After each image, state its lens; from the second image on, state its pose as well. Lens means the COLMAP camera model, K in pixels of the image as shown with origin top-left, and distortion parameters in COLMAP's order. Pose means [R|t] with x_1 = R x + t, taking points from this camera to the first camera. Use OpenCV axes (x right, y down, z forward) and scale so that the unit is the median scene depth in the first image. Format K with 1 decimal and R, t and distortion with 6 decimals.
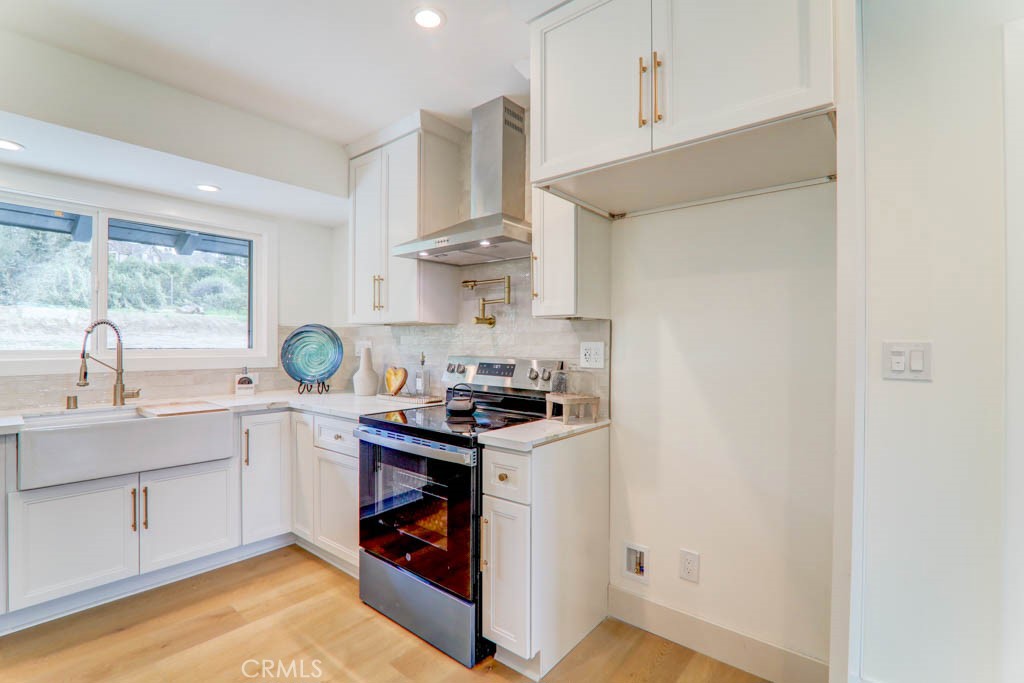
lens RADIAL K [[465.7, 0, 510.2], [0, 465.7, 342.6], [0, 0, 1]] dist [-0.012349, -0.000844]
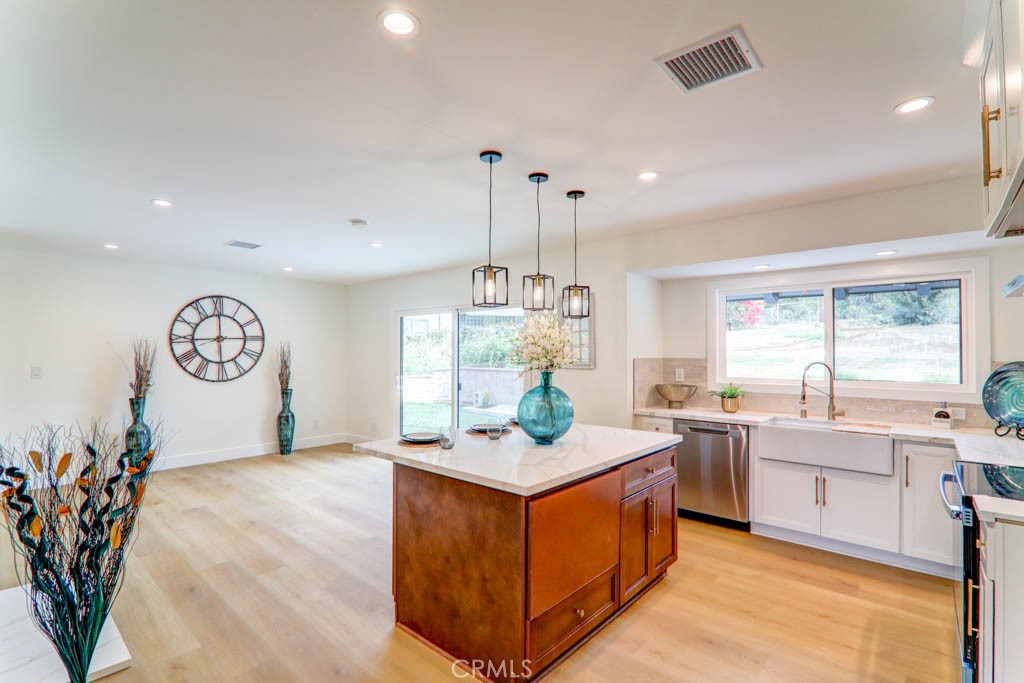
lens RADIAL K [[465.7, 0, 510.4], [0, 465.7, 347.0], [0, 0, 1]] dist [-0.012349, -0.000844]
pose [[-0.021484, -0.018241, -0.999603, 0.616756], [-0.001427, 0.999833, -0.018214, -0.063429], [0.999768, 0.001035, -0.021507, 0.033606]]
